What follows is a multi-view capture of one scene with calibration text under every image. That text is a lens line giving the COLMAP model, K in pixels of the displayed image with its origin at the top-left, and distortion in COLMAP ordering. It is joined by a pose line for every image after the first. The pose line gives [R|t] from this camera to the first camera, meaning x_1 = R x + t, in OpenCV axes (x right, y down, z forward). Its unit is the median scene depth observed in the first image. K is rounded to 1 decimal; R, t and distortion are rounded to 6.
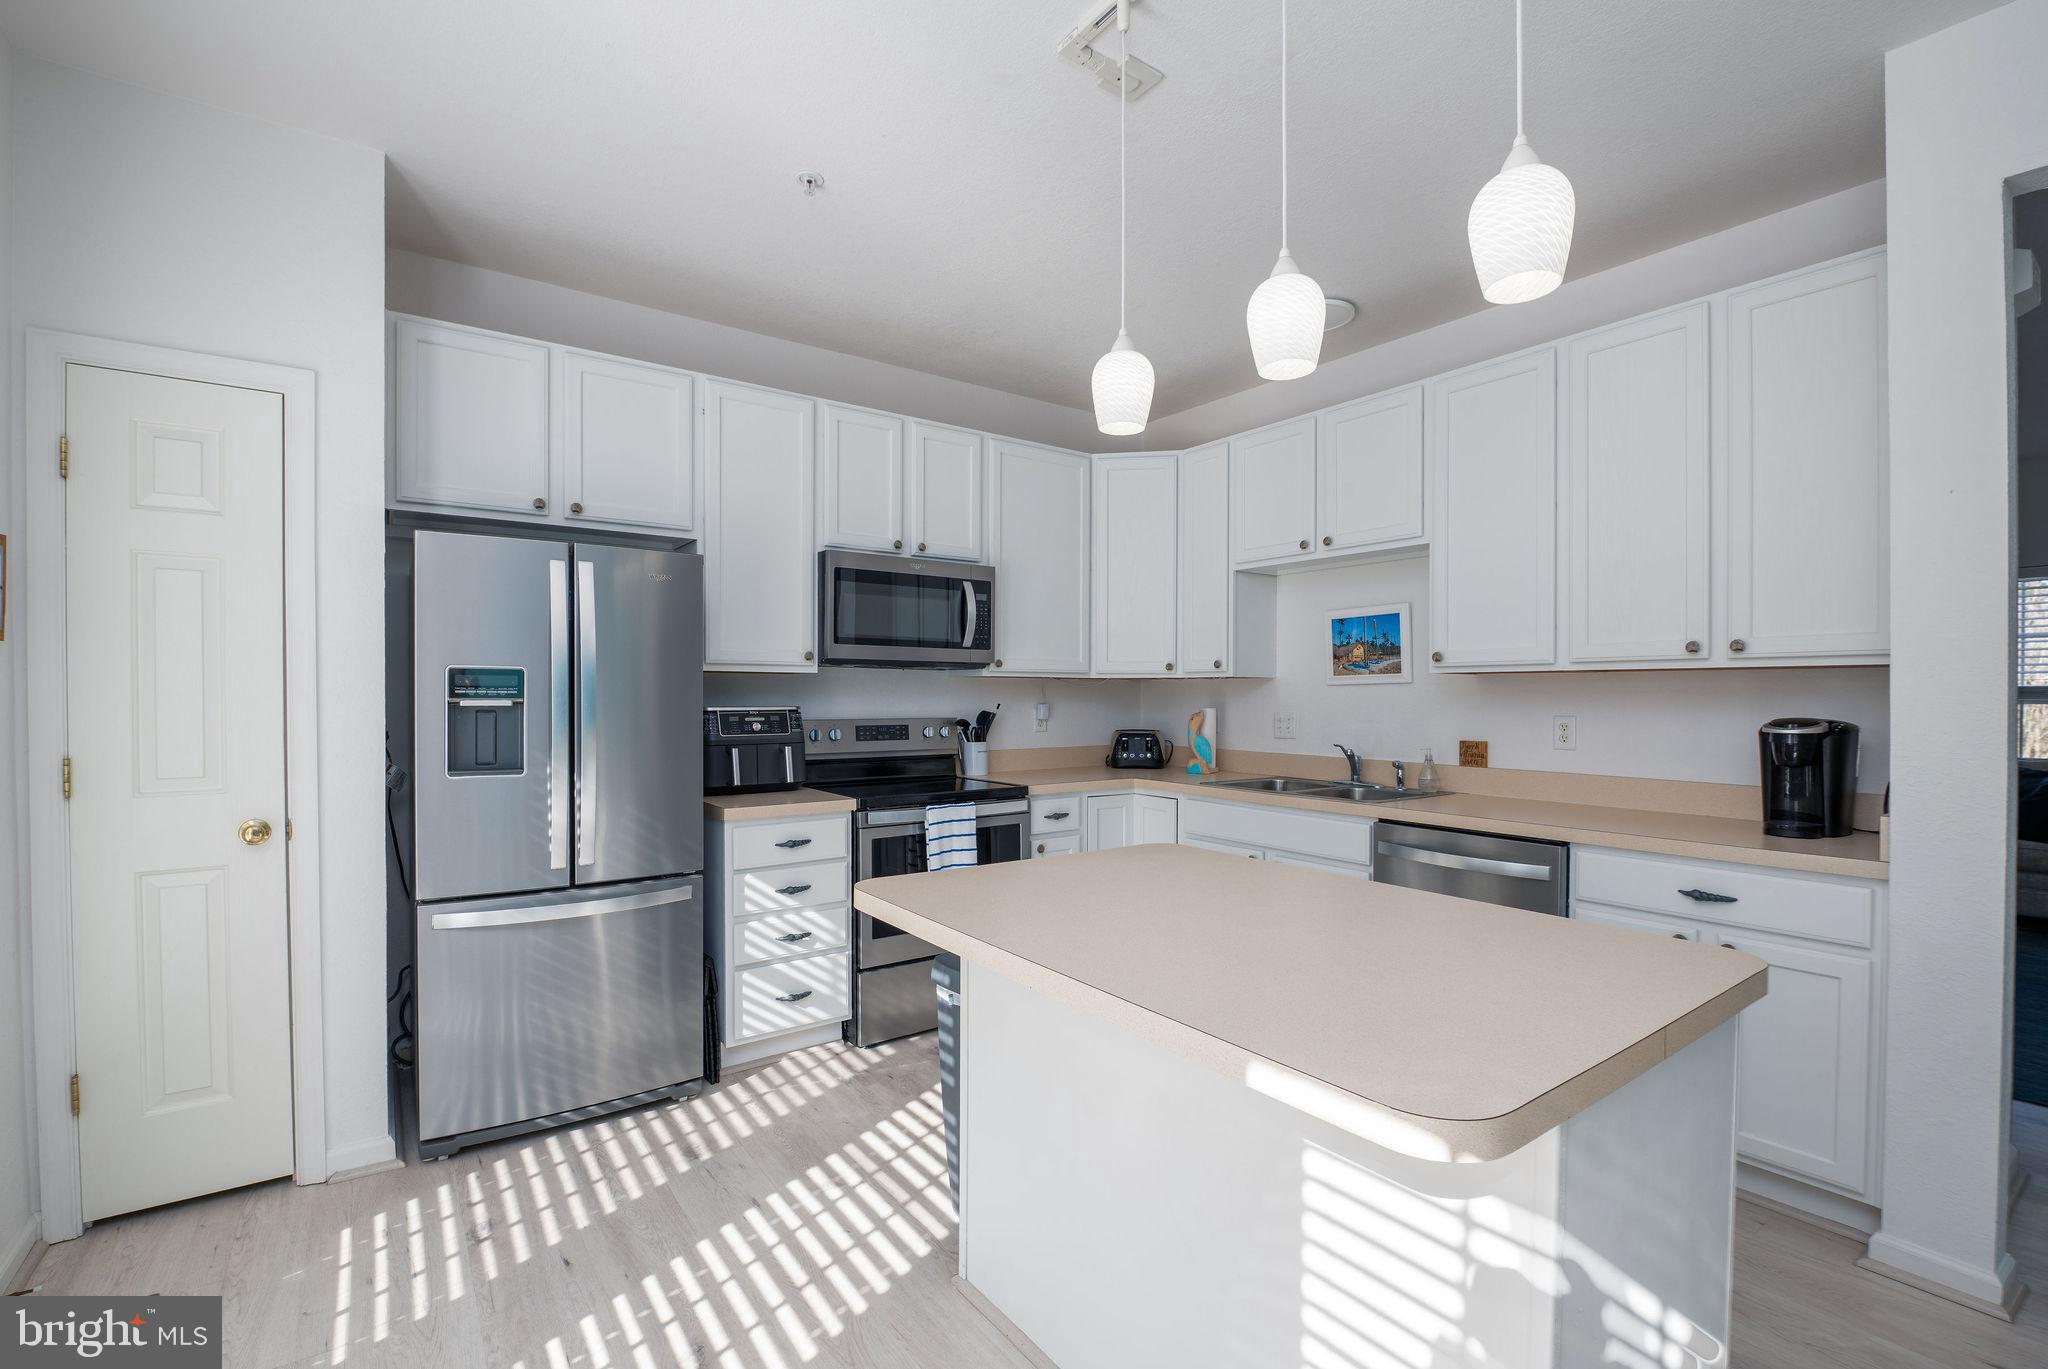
lens RADIAL K [[894.3, 0, 1024.0], [0, 894.3, 684.5], [0, 0, 1]] dist [-0.000025, -0.000011]
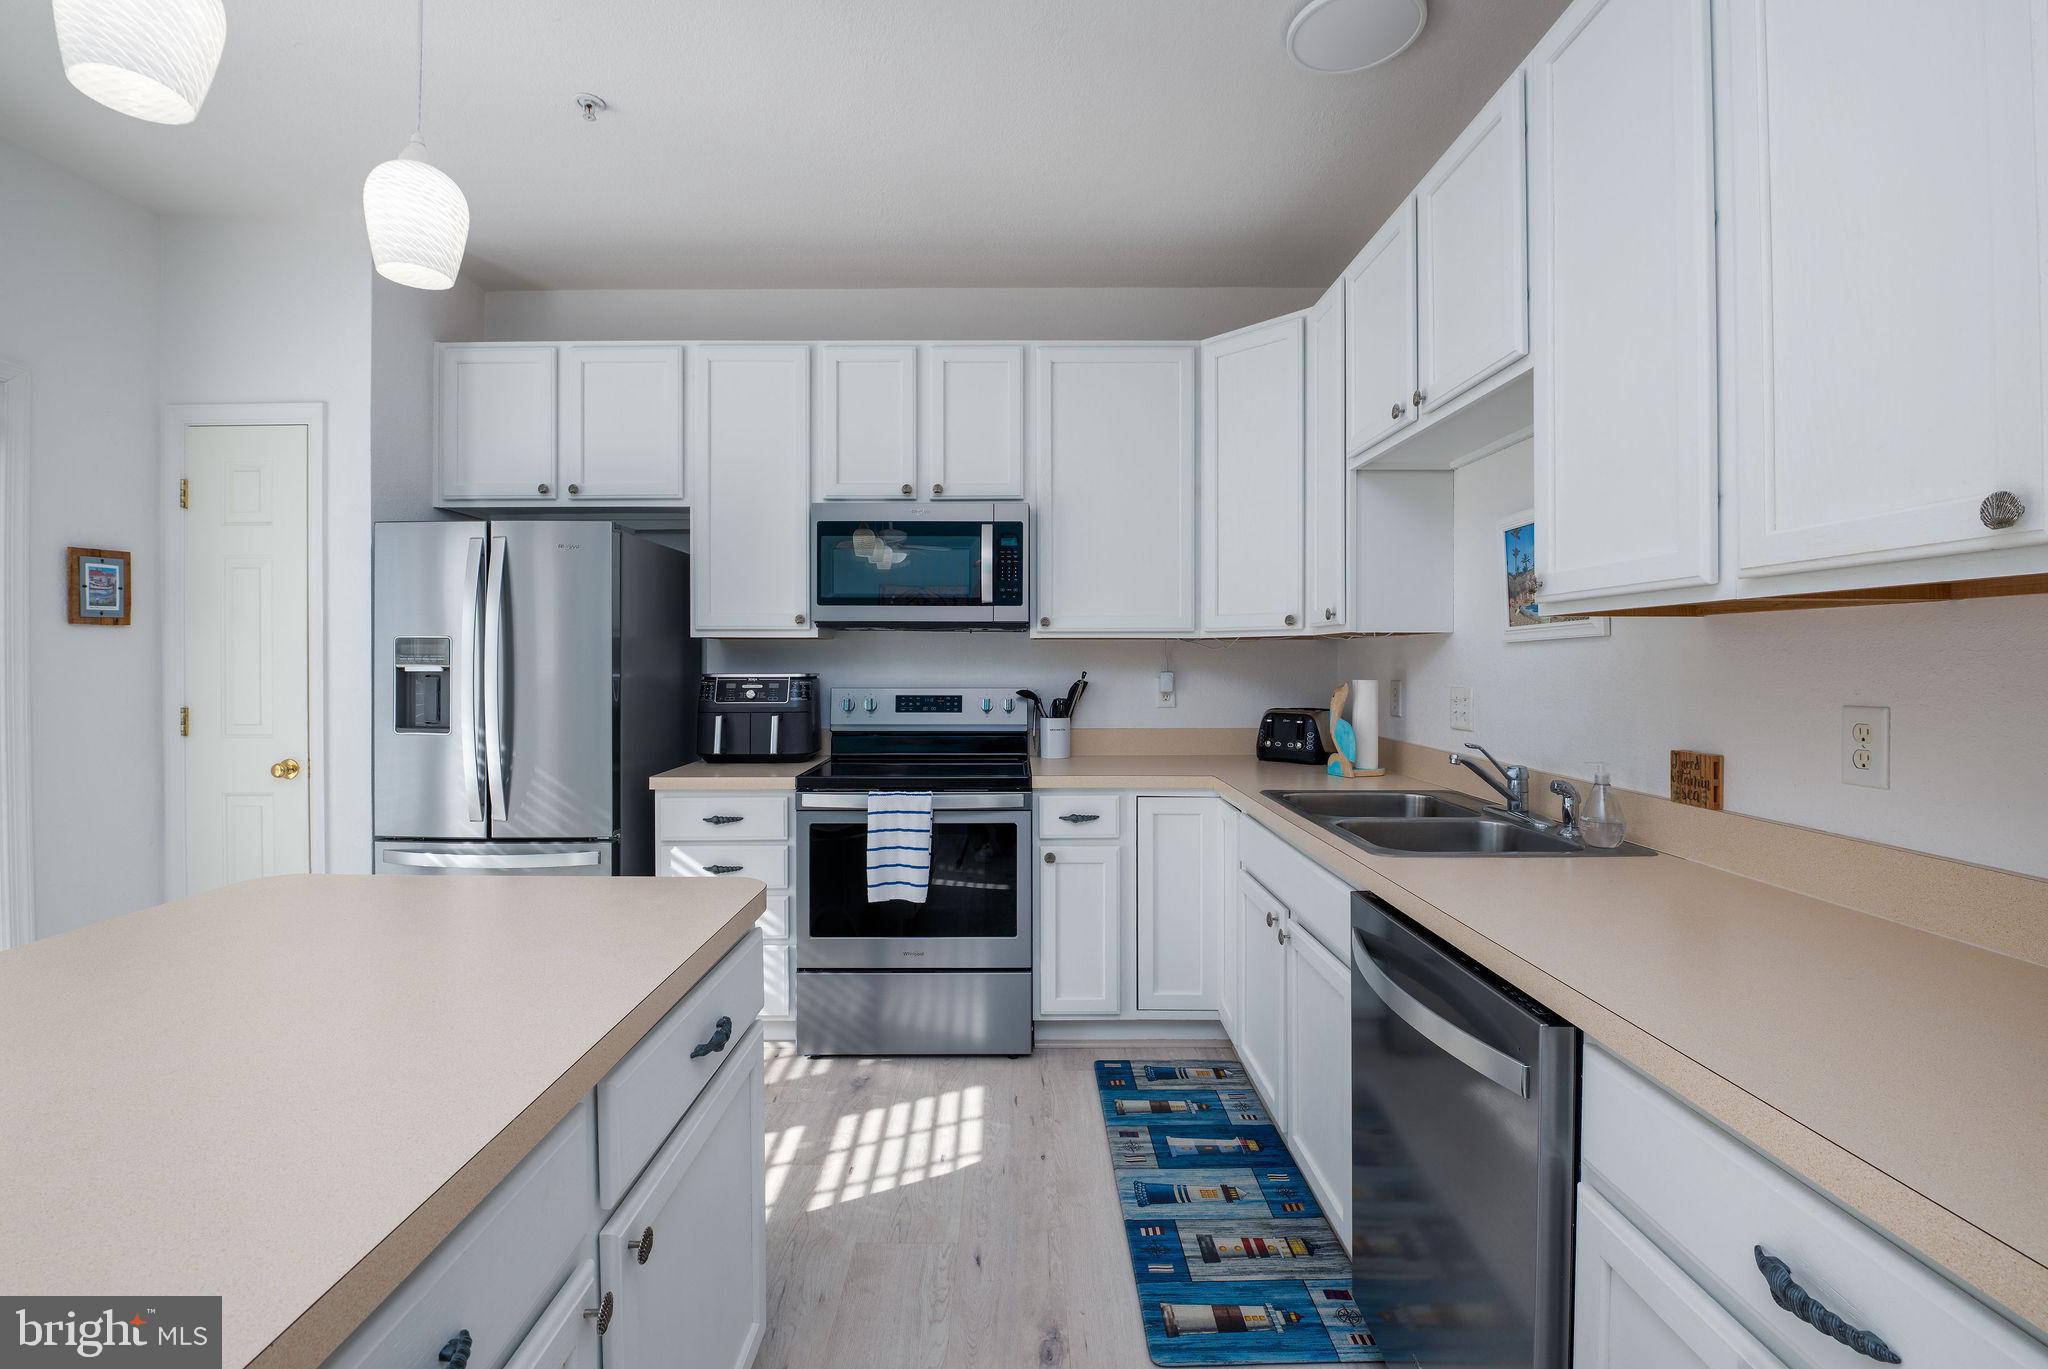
lens RADIAL K [[879.5, 0, 1022.3], [0, 879.5, 648.9], [0, 0, 1]] dist [-0.000153, 0.000005]
pose [[0.810845, -0.010103, -0.585173, 0.487800], [0.008497, 0.999949, -0.005490, 0.005840], [0.585199, -0.000521, 0.810890, 0.395102]]
